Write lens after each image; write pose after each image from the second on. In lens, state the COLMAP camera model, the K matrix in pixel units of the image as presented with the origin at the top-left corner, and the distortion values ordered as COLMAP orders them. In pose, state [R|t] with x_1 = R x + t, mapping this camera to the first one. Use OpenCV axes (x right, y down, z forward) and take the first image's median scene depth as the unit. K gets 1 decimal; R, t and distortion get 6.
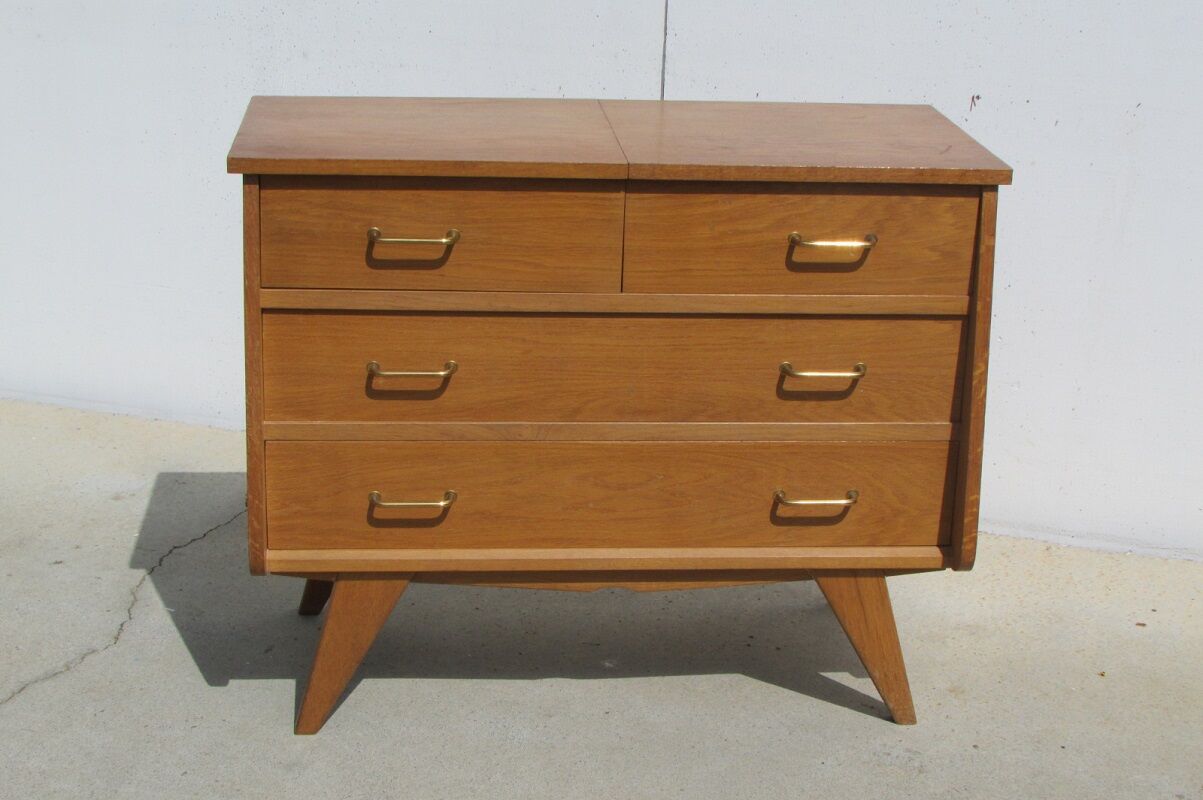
lens RADIAL K [[2049.0, 0, 608.6], [0, 2049.0, 399.4], [0, 0, 1]] dist [-0.148088, 0.000000]
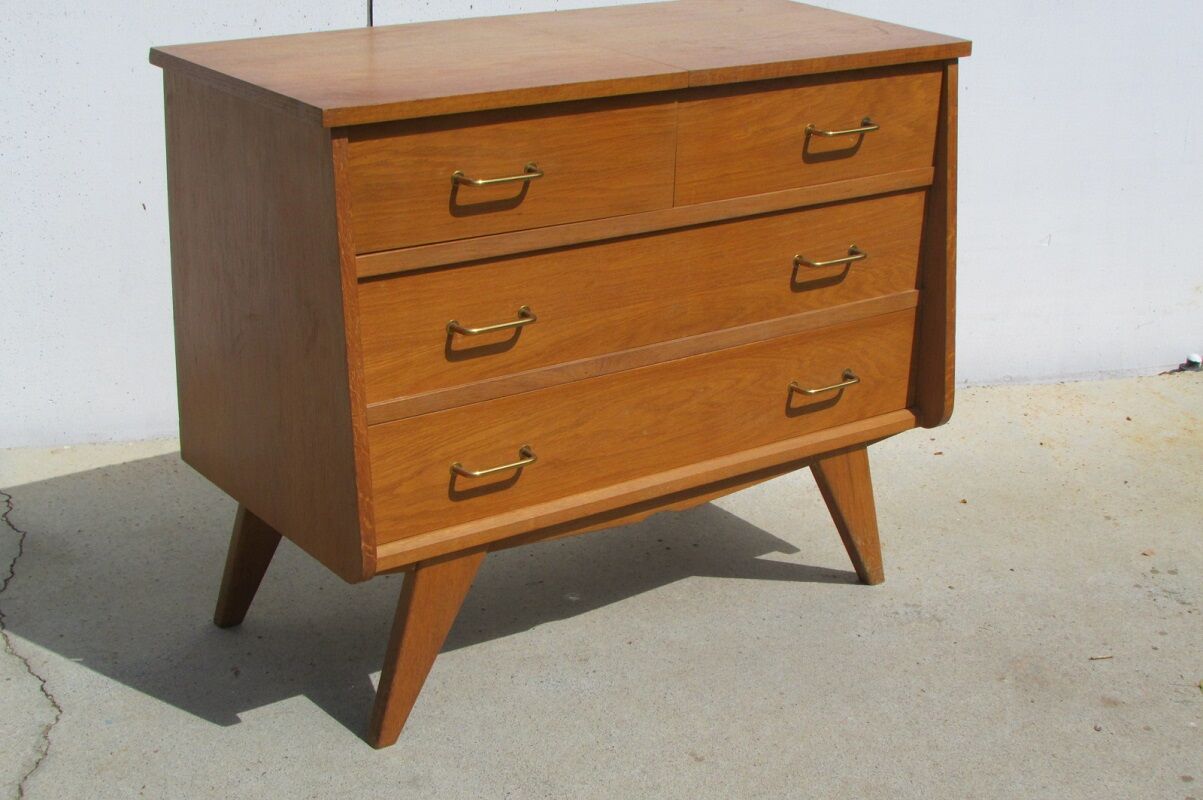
lens RADIAL K [[1929.3, 0, 620.2], [0, 1929.3, 397.8], [0, 0, 1]] dist [-0.109271, 0.000000]
pose [[0.851690, -0.184567, 0.490469, -0.463218], [0.160268, 0.982820, 0.091540, -0.049459], [-0.498938, 0.000643, 0.866637, 0.219469]]
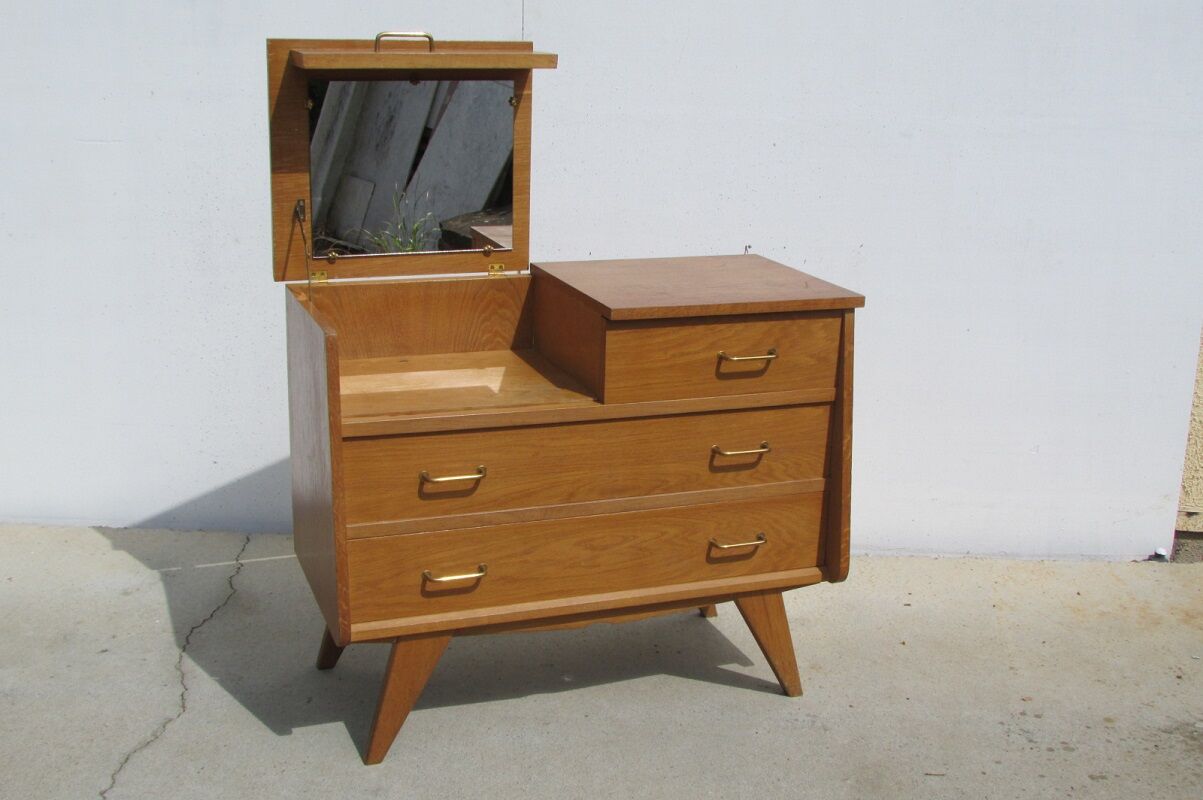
lens RADIAL K [[1416.8, 0, 606.3], [0, 1416.8, 399.5], [0, 0, 1]] dist [-0.077663, 0.000000]
pose [[0.963949, -0.075336, 0.255198, -0.223735], [0.086333, 0.995747, -0.032151, -0.024478], [-0.251691, 0.053024, 0.966354, 0.093710]]
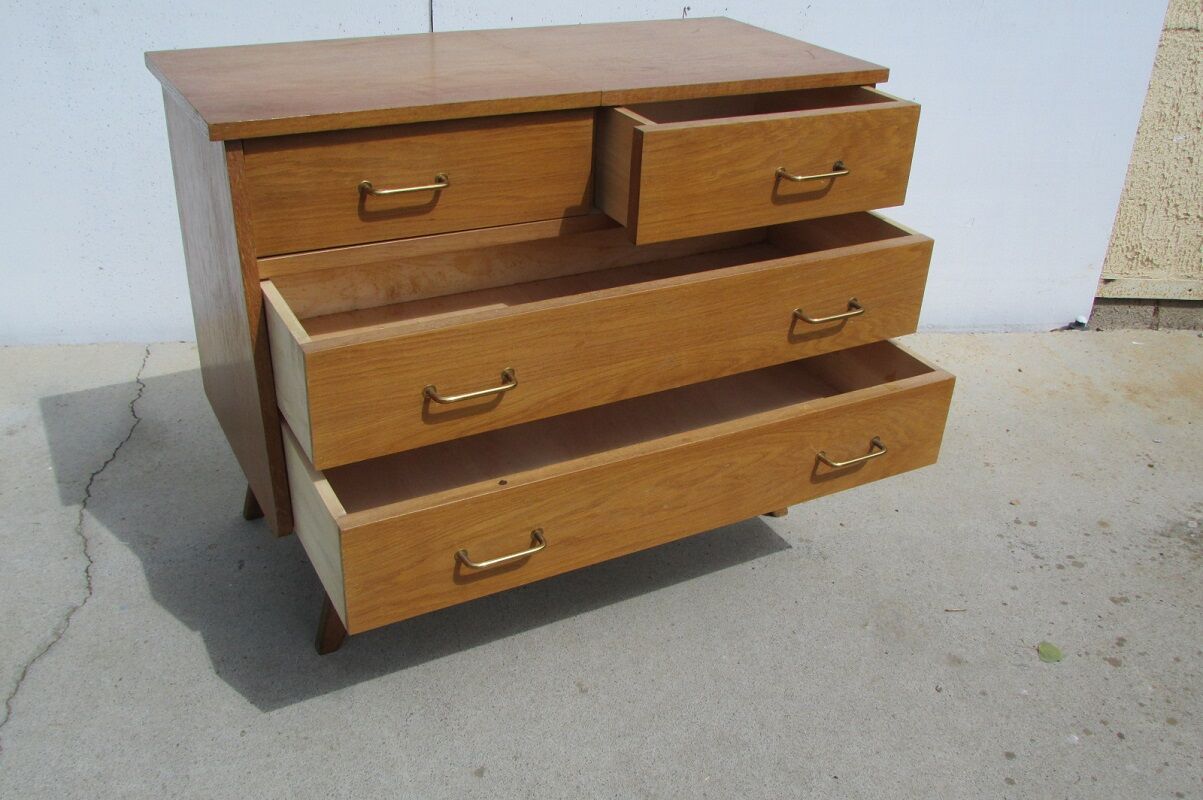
lens RADIAL K [[1120.4, 0, 604.5], [0, 1120.4, 405.9], [0, 0, 1]] dist [-0.056338, 0.000000]
pose [[0.916455, -0.185028, 0.354789, -0.207678], [0.114829, 0.970985, 0.209769, -0.074424], [-0.383308, -0.151504, 0.911110, 0.433294]]
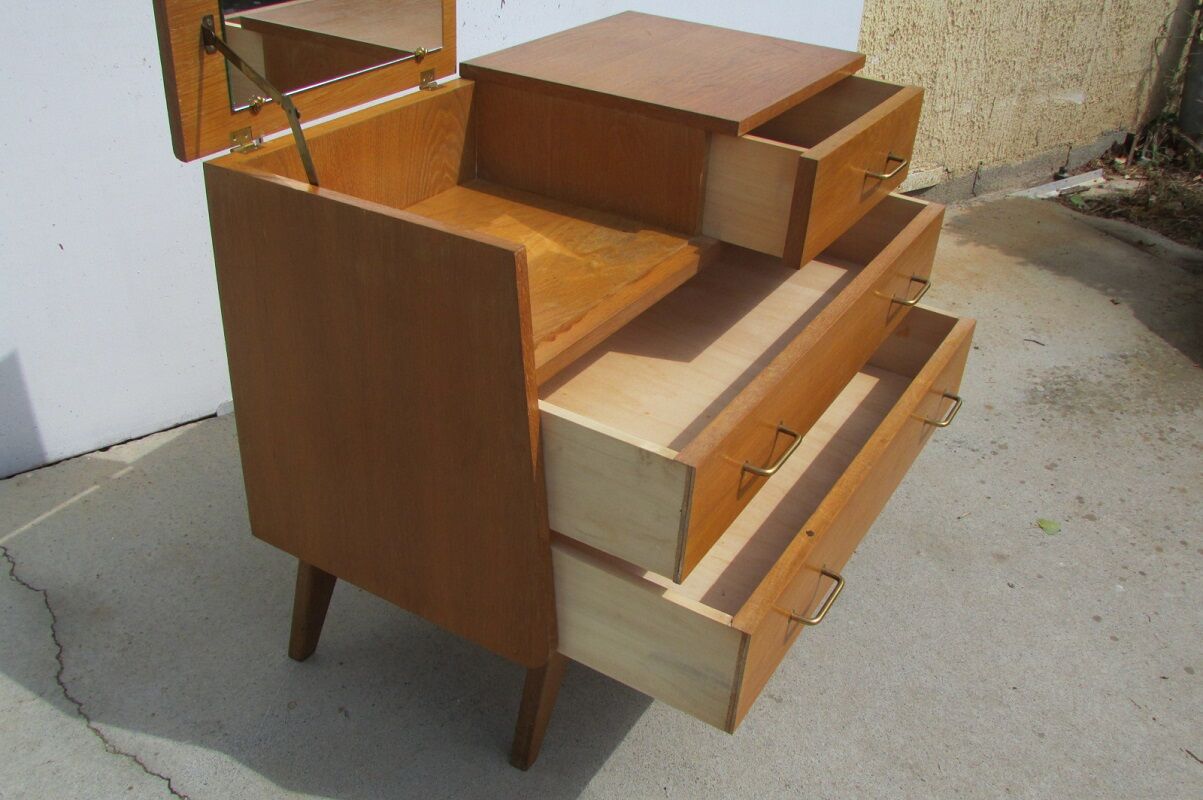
lens RADIAL K [[1120.4, 0, 608.3], [0, 1120.4, 400.8], [0, 0, 1]] dist [-0.056338, 0.000000]
pose [[0.587234, -0.413323, 0.695932, -0.448242], [0.224534, 0.909233, 0.350541, -0.188216], [-0.777651, -0.049589, 0.626737, 0.656480]]
